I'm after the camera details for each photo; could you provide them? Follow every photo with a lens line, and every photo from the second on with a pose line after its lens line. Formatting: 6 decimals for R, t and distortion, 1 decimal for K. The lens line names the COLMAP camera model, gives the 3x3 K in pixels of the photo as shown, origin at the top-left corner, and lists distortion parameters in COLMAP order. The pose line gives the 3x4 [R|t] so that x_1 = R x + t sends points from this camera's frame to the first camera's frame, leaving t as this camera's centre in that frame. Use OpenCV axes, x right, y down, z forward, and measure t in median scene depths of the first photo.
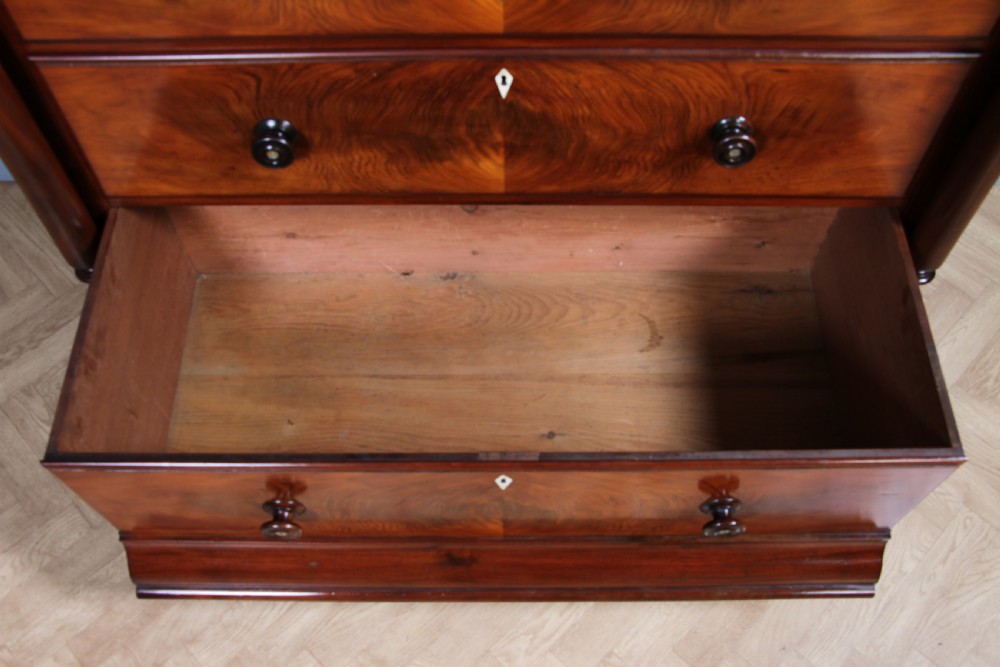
lens RADIAL K [[931.7, 0, 493.4], [0, 931.7, 336.5], [0, 0, 1]] dist [-0.102733, 0.000000]
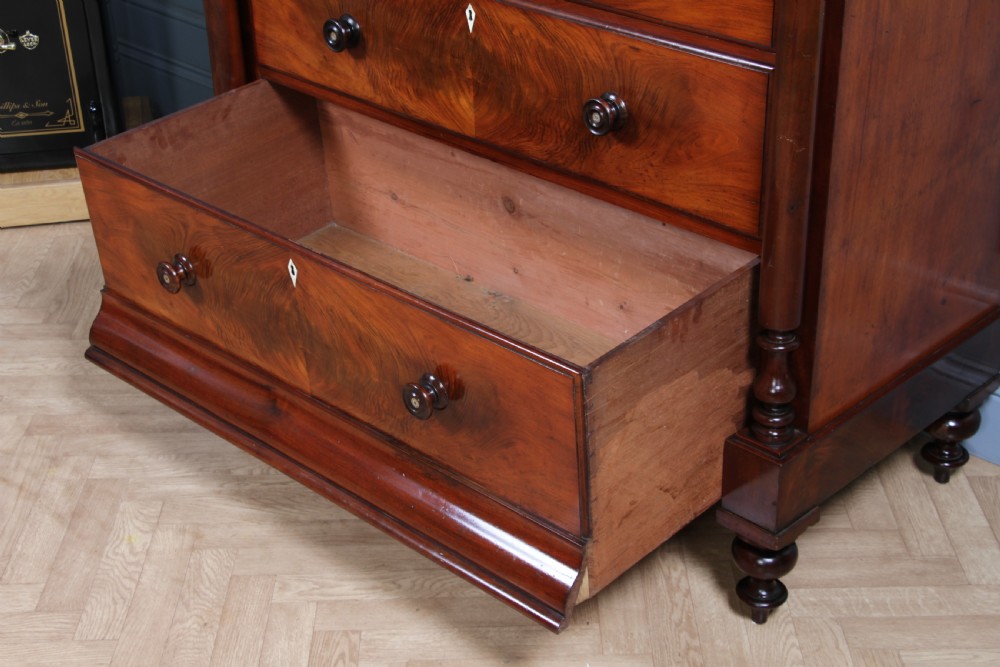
lens RADIAL K [[1573.6, 0, 505.9], [0, 1573.6, 330.4], [0, 0, 1]] dist [0.151696, 0.000000]
pose [[0.721676, 0.322579, -0.612475, 1.469890], [-0.569893, 0.779114, -0.261157, 0.585233], [0.392944, 0.537517, 0.746104, -0.371647]]
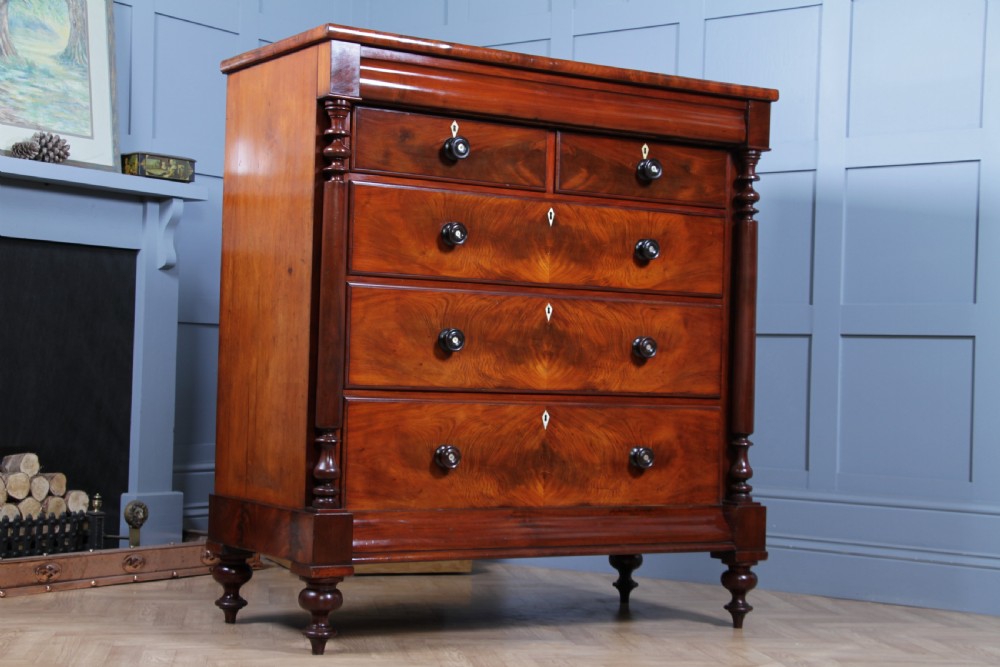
lens RADIAL K [[1671.6, 0, 491.3], [0, 1671.6, 342.9], [0, 0, 1]] dist [0.222621, 0.000000]
pose [[0.851826, 0.042678, 0.522083, -2.000016], [0.417254, 0.547276, -0.725526, 2.372157], [-0.316688, 0.835863, 0.448377, -0.583066]]
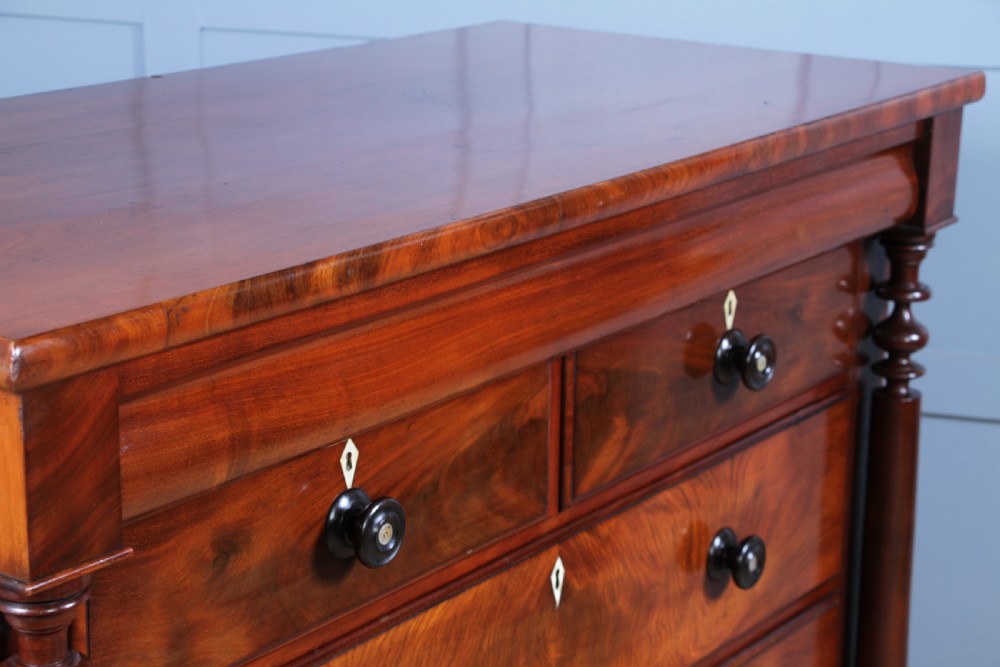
lens RADIAL K [[2155.6, 0, 503.8], [0, 2155.6, 339.0], [0, 0, 1]] dist [0.253187, 0.000000]
pose [[0.586313, -0.208754, 0.782725, -1.284797], [0.666730, 0.673157, -0.319893, 0.003558], [-0.460118, 0.709423, 0.533864, -0.221258]]
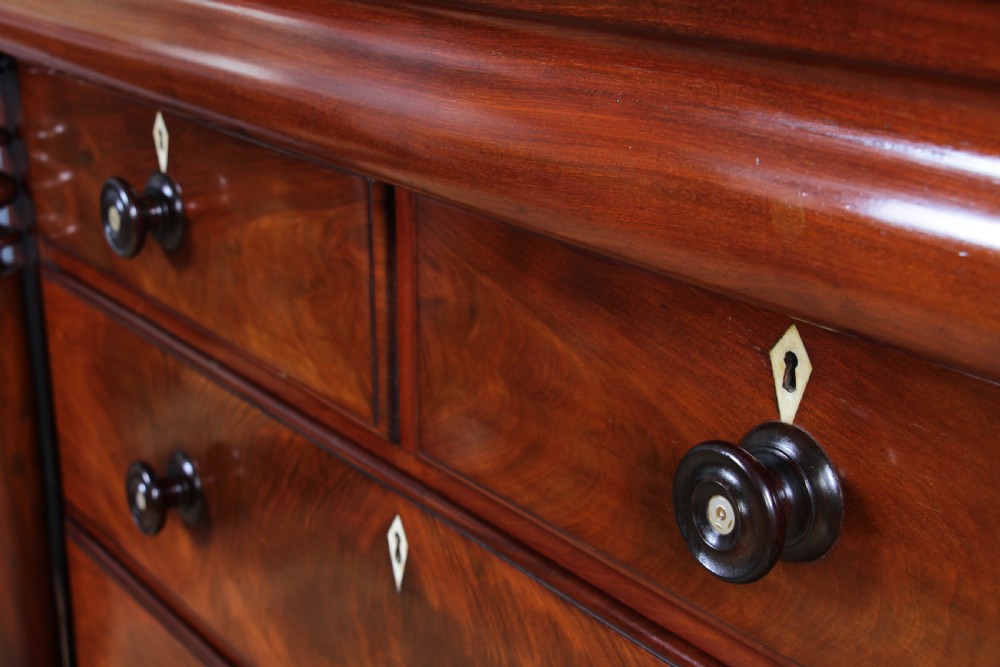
lens RADIAL K [[1503.0, 0, 500.8], [0, 1503.0, 329.6], [0, 0, 1]] dist [0.089177, 0.000000]
pose [[0.596809, 0.257151, -0.760061, 0.579038], [-0.675065, 0.672936, -0.302396, -0.259800], [0.433711, 0.693563, 0.575208, 0.299718]]
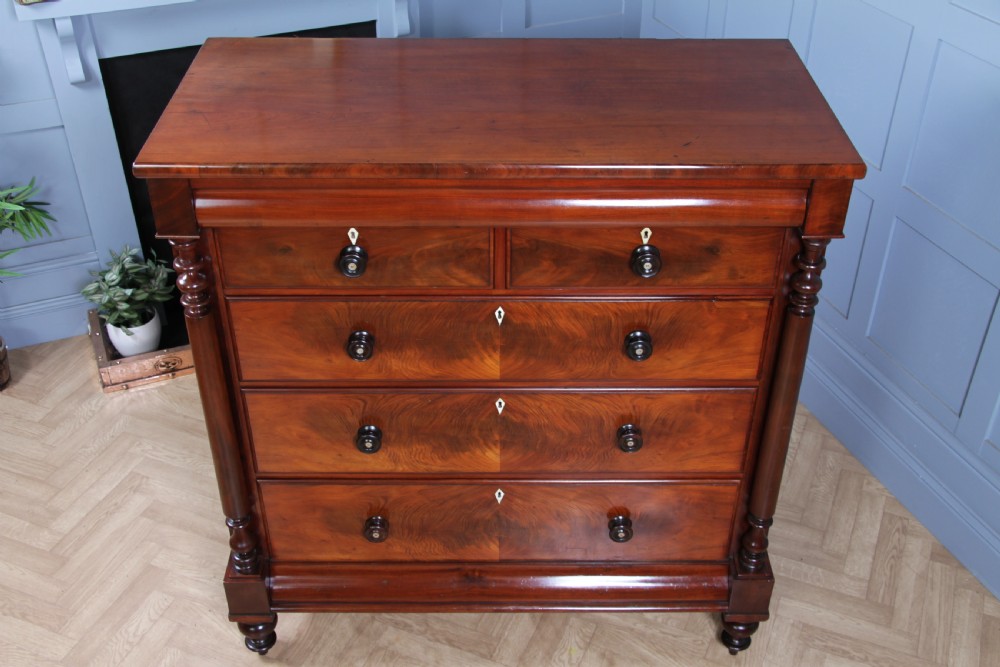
lens RADIAL K [[1078.2, 0, 498.0], [0, 1078.2, 331.2], [0, 0, 1]] dist [-0.007842, 0.000000]
pose [[0.999892, 0.001679, 0.014619, -0.023090], [0.003736, 0.931931, -0.362617, 0.347761], [-0.014233, 0.362633, 0.931823, -1.001407]]
